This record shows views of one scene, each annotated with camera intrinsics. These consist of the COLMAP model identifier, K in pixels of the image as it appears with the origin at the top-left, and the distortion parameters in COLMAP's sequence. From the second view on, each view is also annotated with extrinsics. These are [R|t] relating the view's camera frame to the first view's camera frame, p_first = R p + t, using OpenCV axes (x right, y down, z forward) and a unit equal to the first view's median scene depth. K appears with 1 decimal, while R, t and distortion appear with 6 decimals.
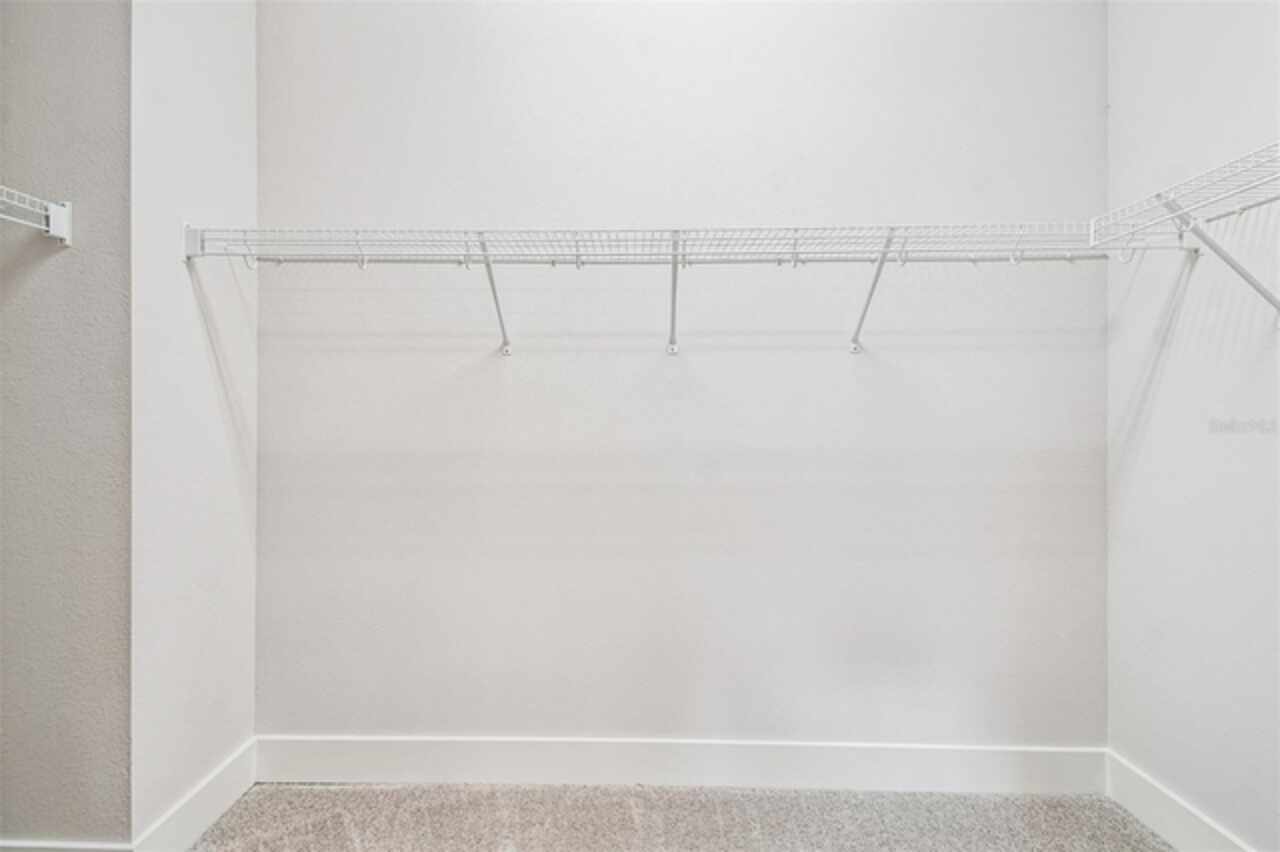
lens RADIAL K [[584.4, 0, 640.0], [0, 584.4, 426.0], [0, 0, 1]] dist [-0.000149, -0.000101]
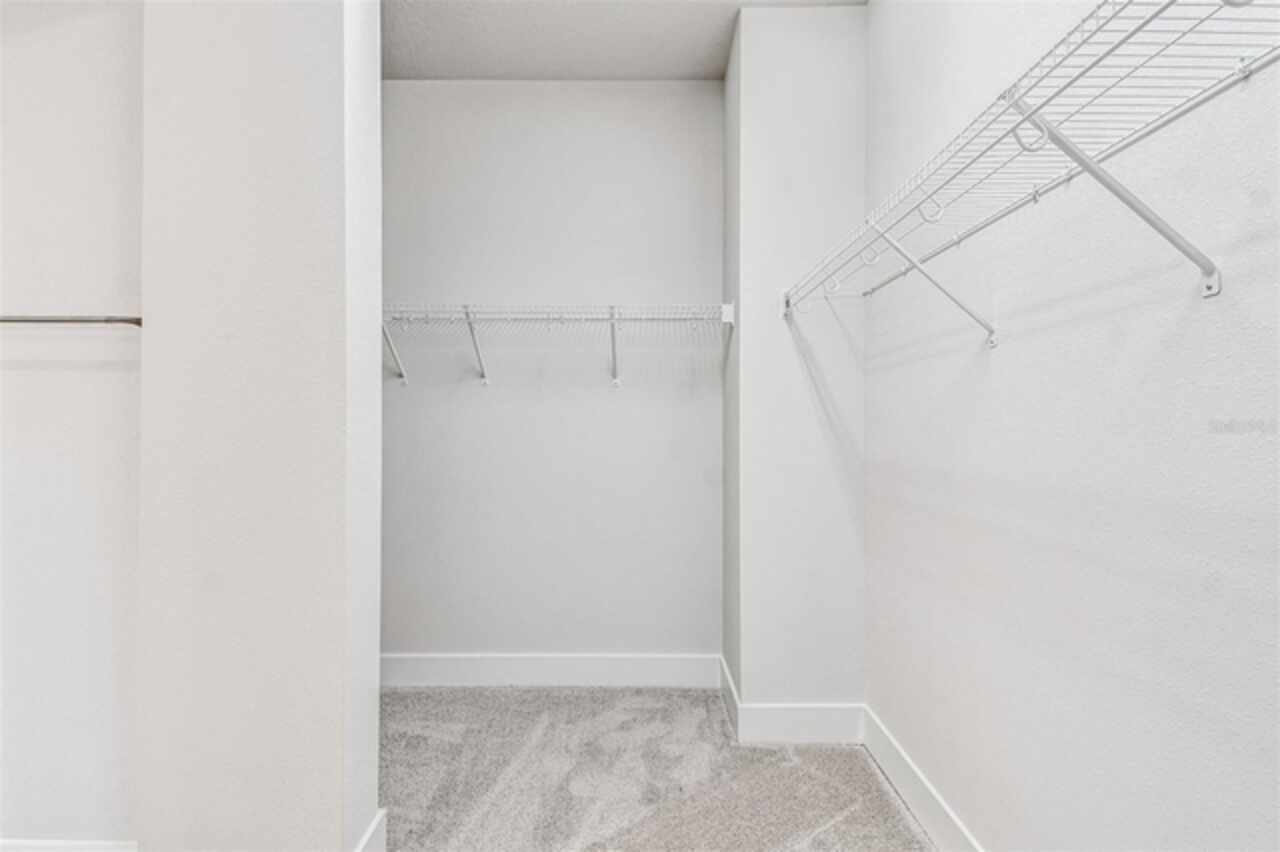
lens RADIAL K [[584.4, 0, 640.0], [0, 584.4, 426.0], [0, 0, 1]] dist [-0.000149, -0.000101]
pose [[0.031898, -0.008359, -0.999456, 0.520238], [-0.011273, 0.999898, -0.008722, -0.008675], [0.999428, 0.011545, 0.031801, 0.533024]]
